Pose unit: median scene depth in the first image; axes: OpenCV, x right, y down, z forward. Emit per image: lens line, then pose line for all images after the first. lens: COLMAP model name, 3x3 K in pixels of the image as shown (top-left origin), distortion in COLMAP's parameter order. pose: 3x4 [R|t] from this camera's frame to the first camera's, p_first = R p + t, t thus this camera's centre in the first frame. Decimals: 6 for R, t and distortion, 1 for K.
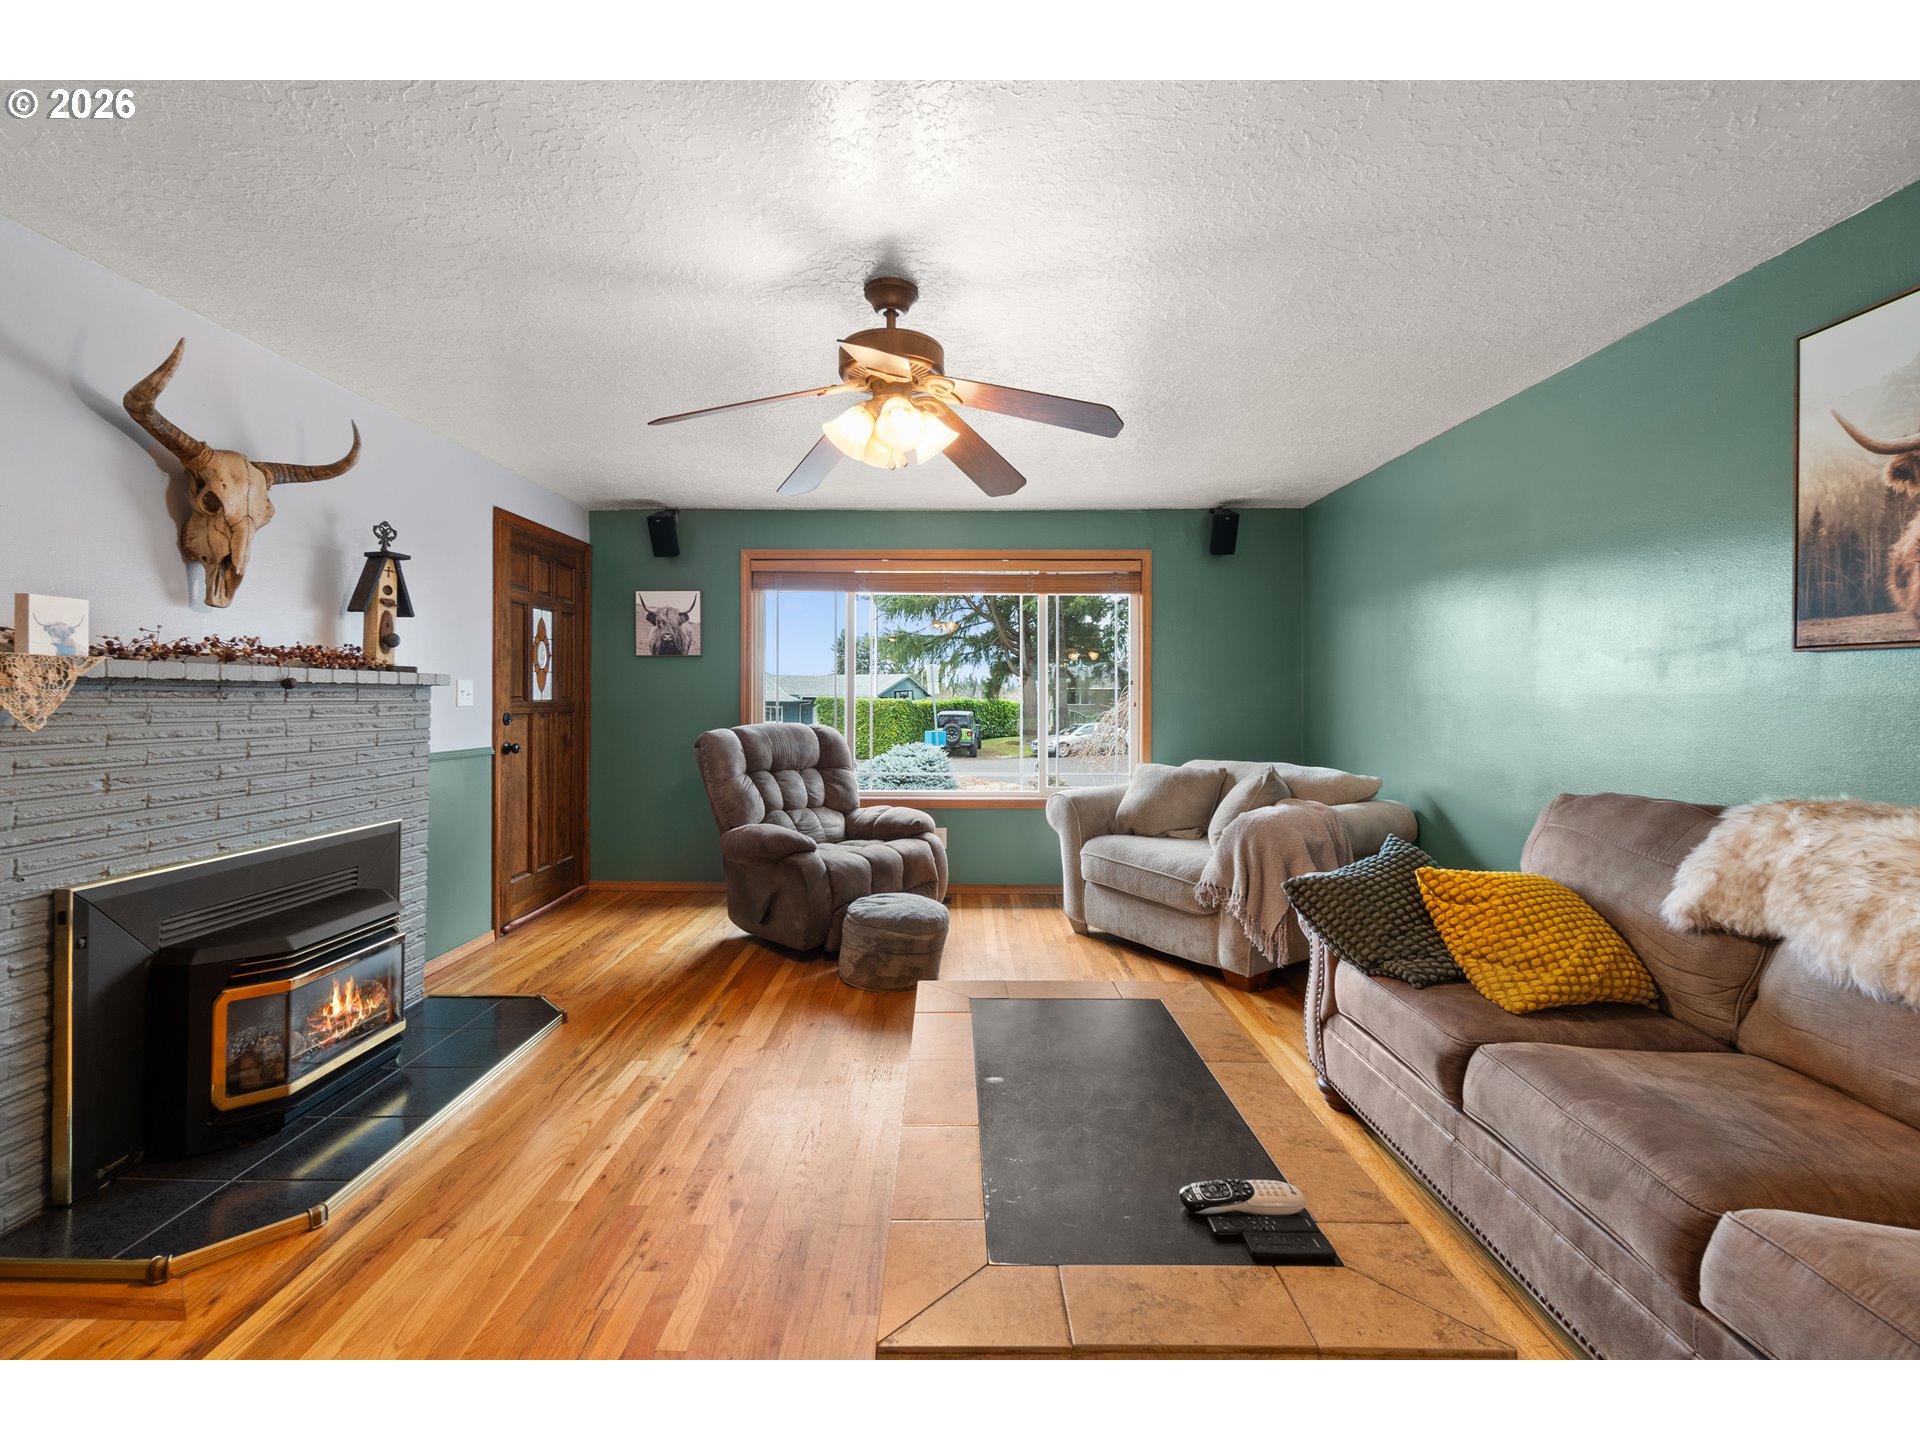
lens RADIAL K [[832.8, 0, 944.8], [0, 832.8, 706.9], [0, 0, 1]] dist [-0.000994, 0.000126]
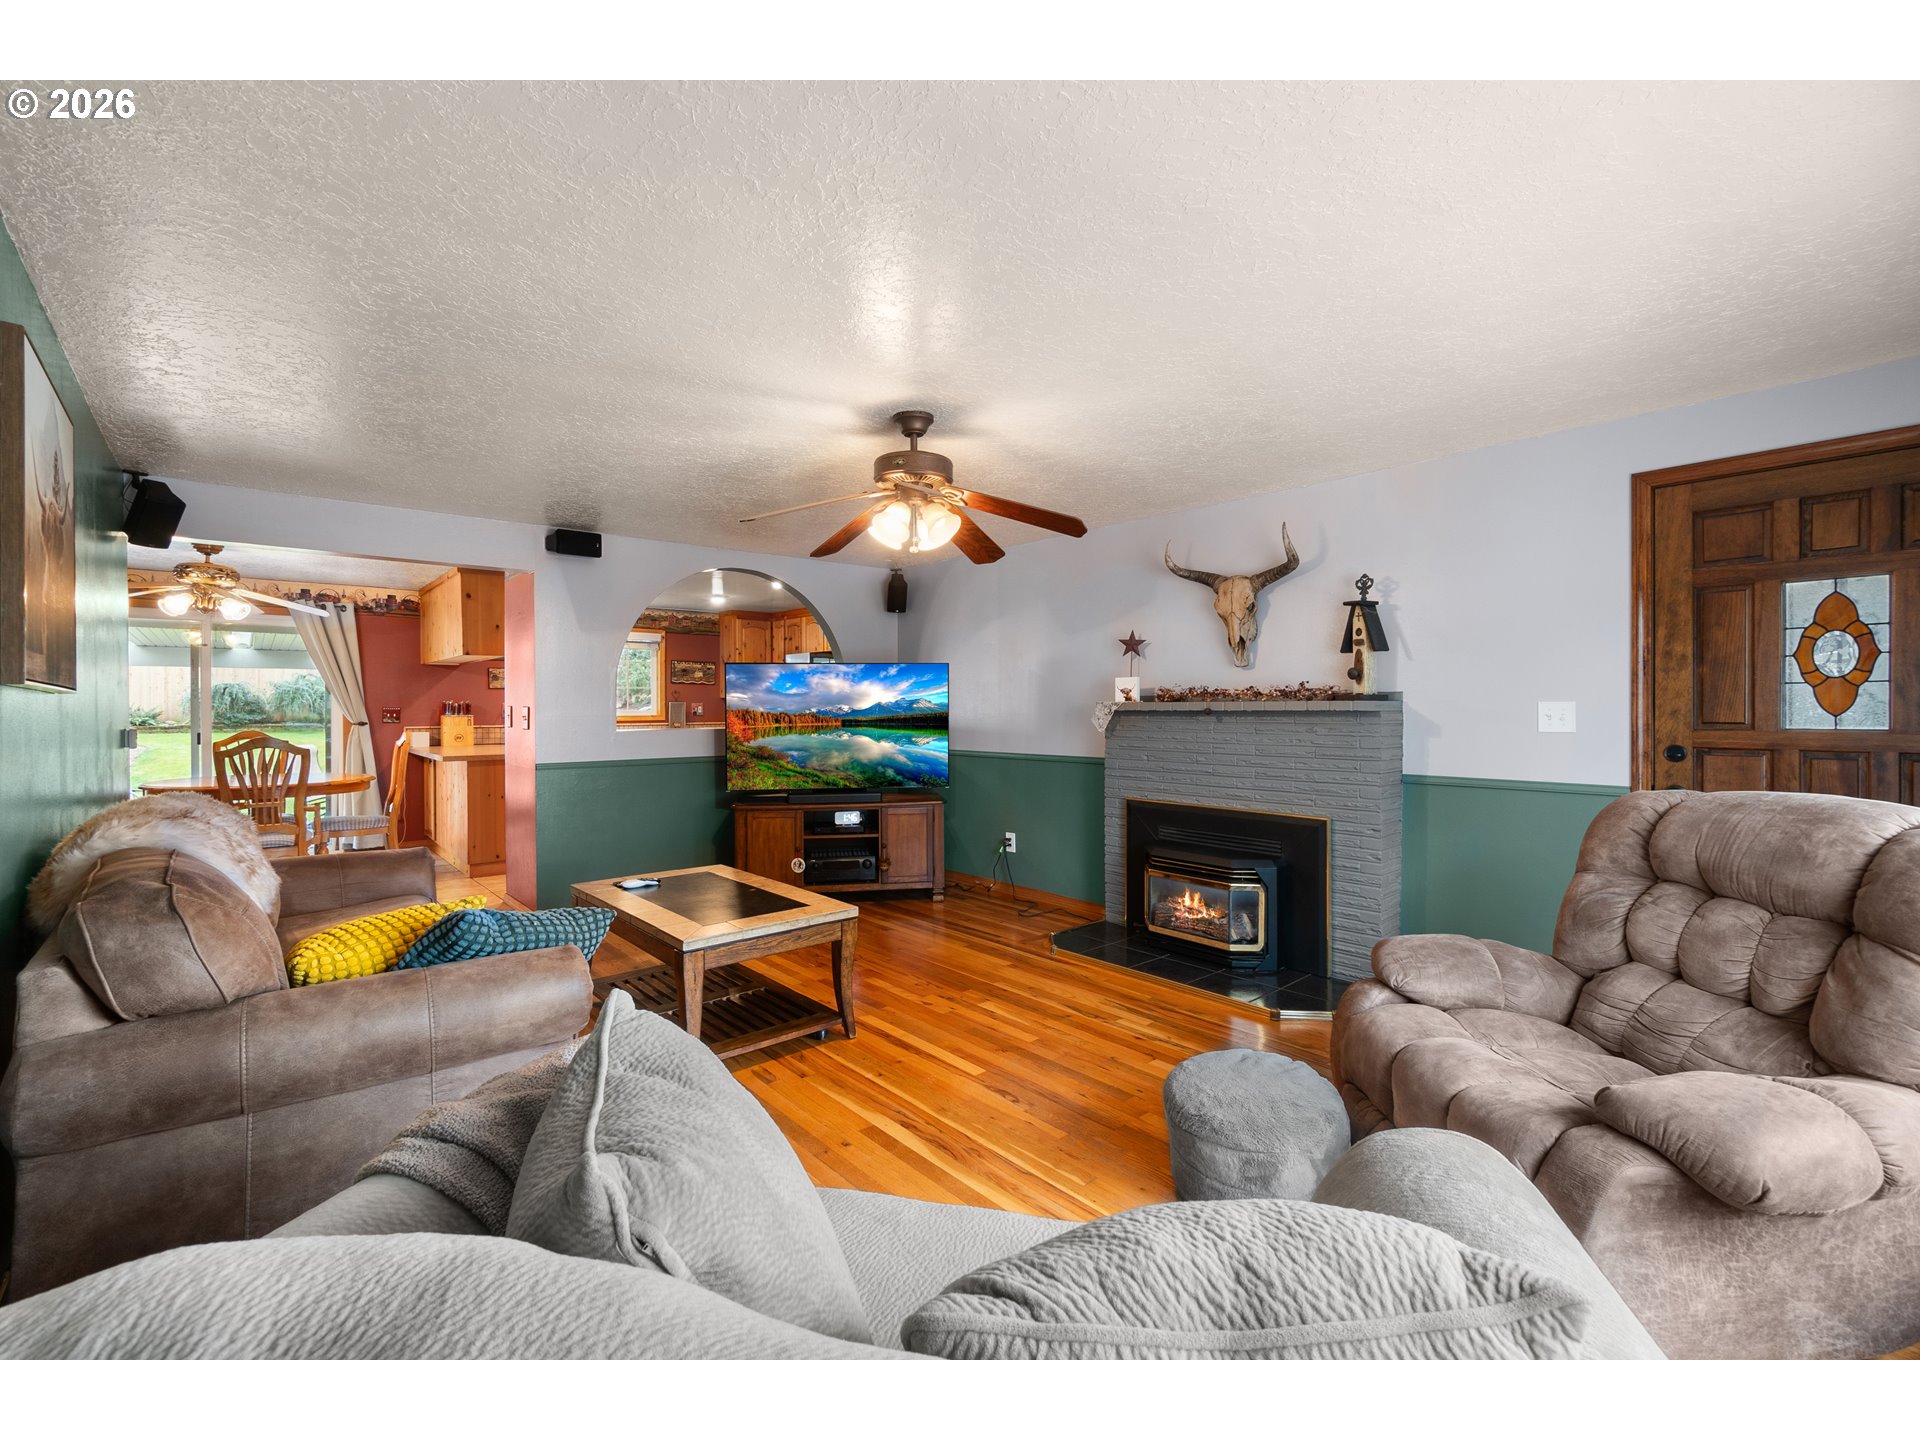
lens RADIAL K [[827.4, 0, 953.0], [0, 827.4, 716.0], [0, 0, 1]] dist [-0.000137, -0.000062]
pose [[-0.744264, 0.004630, -0.667869, 0.595995], [-0.007791, 0.999848, 0.015615, -0.033979], [0.667840, 0.016825, -0.744115, 1.567873]]
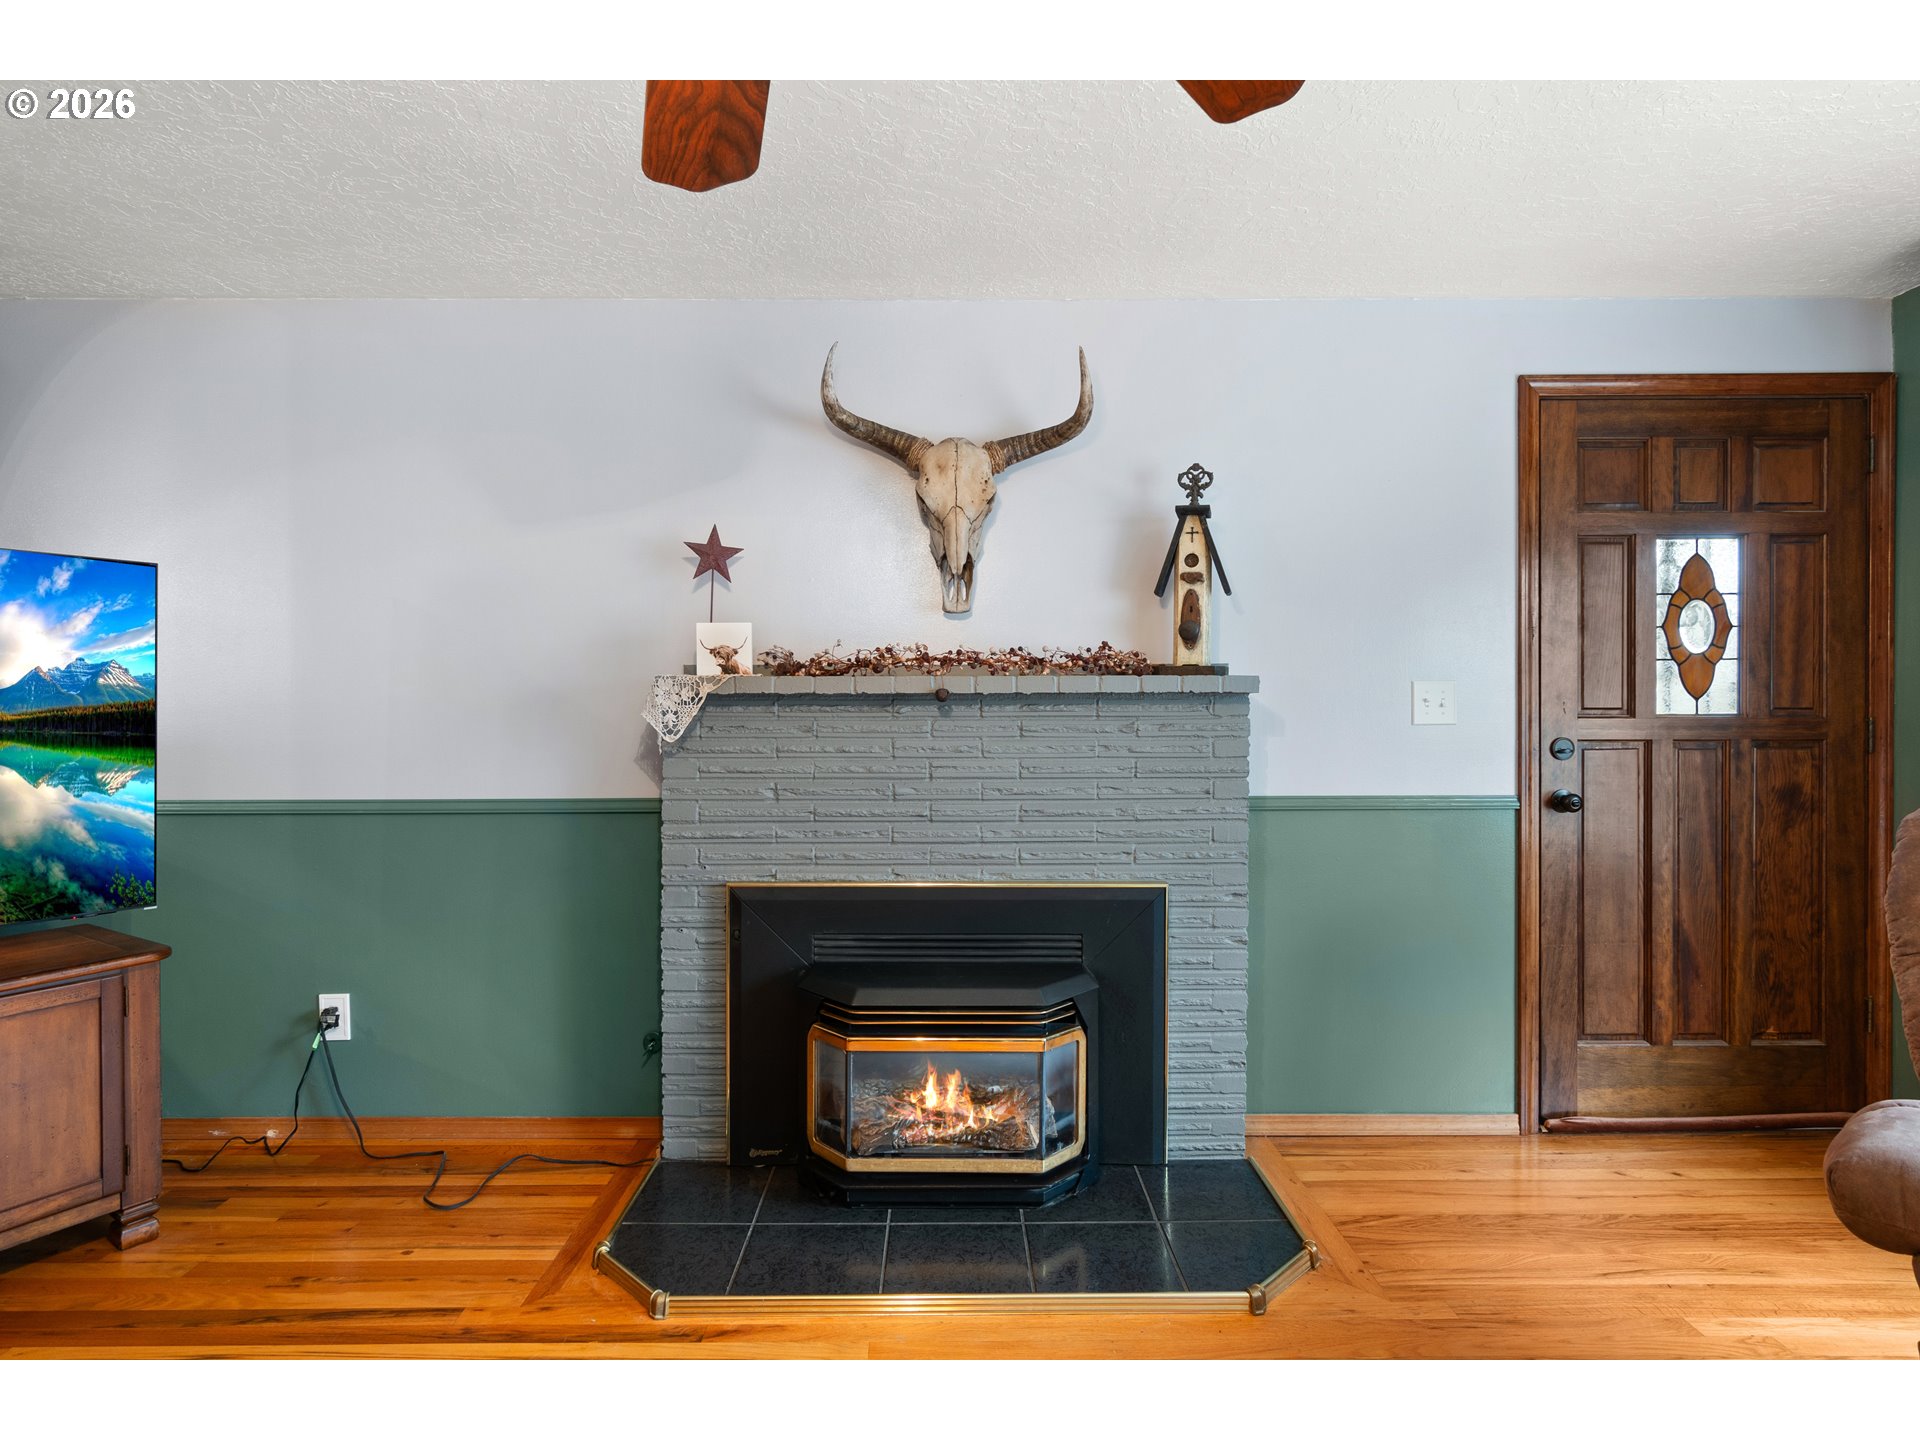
lens RADIAL K [[998.3, 0, 955.8], [0, 998.3, 721.6], [0, 0, 1]] dist [-0.002471, 0.000081]
pose [[0.020563, 0.003493, -0.999782, 0.187537], [-0.008129, 0.999961, 0.003326, -0.003560], [0.999756, 0.008058, 0.020591, 0.816246]]
